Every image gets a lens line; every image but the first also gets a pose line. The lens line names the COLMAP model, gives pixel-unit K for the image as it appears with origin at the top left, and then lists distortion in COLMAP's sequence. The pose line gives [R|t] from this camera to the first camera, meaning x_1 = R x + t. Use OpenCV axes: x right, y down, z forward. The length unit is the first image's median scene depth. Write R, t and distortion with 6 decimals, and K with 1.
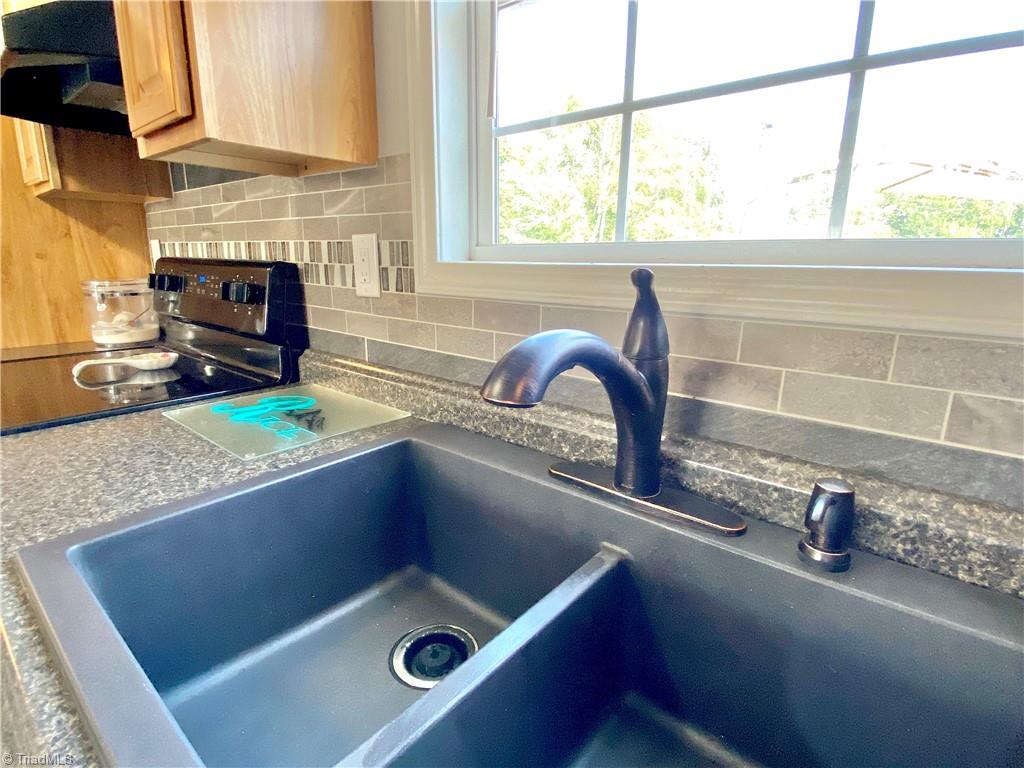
lens RADIAL K [[519.8, 0, 512.0], [0, 519.8, 384.0], [0, 0, 1]] dist [0.000170, -0.000005]
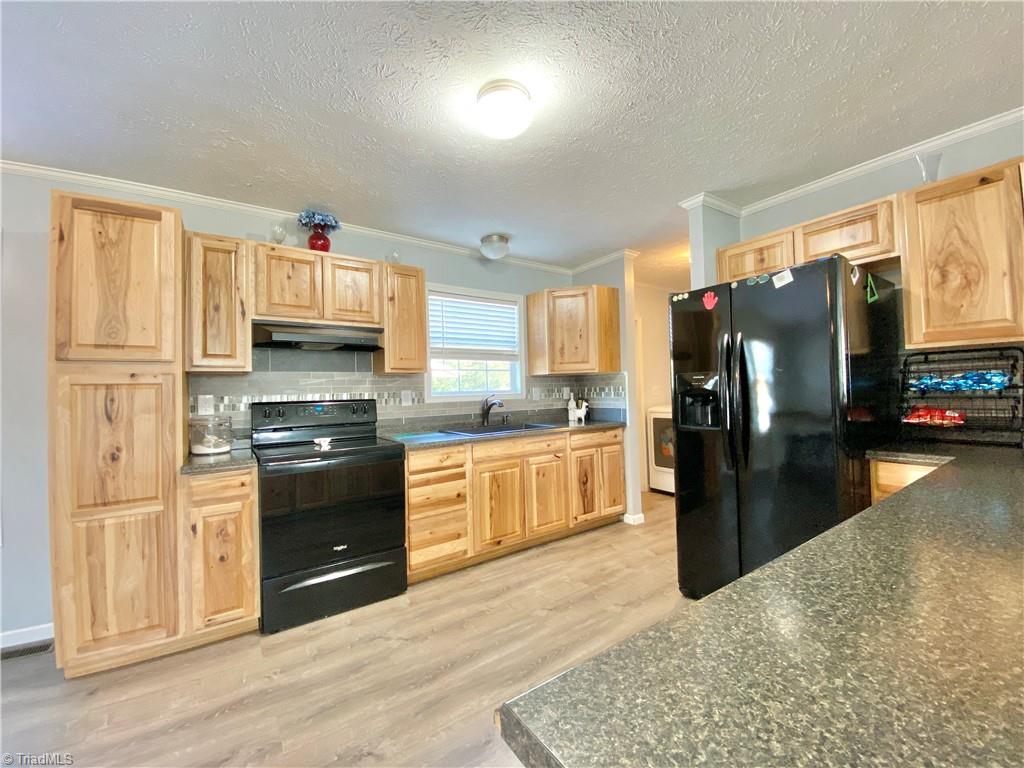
lens RADIAL K [[411.7, 0, 519.2], [0, 411.7, 383.9], [0, 0, 1]] dist [0.019244, -0.018766]
pose [[0.249791, -0.003539, 0.968293, -2.884735], [0.268108, 0.961149, -0.065651, 0.092506], [-0.930442, 0.276006, 0.241036, -0.526432]]
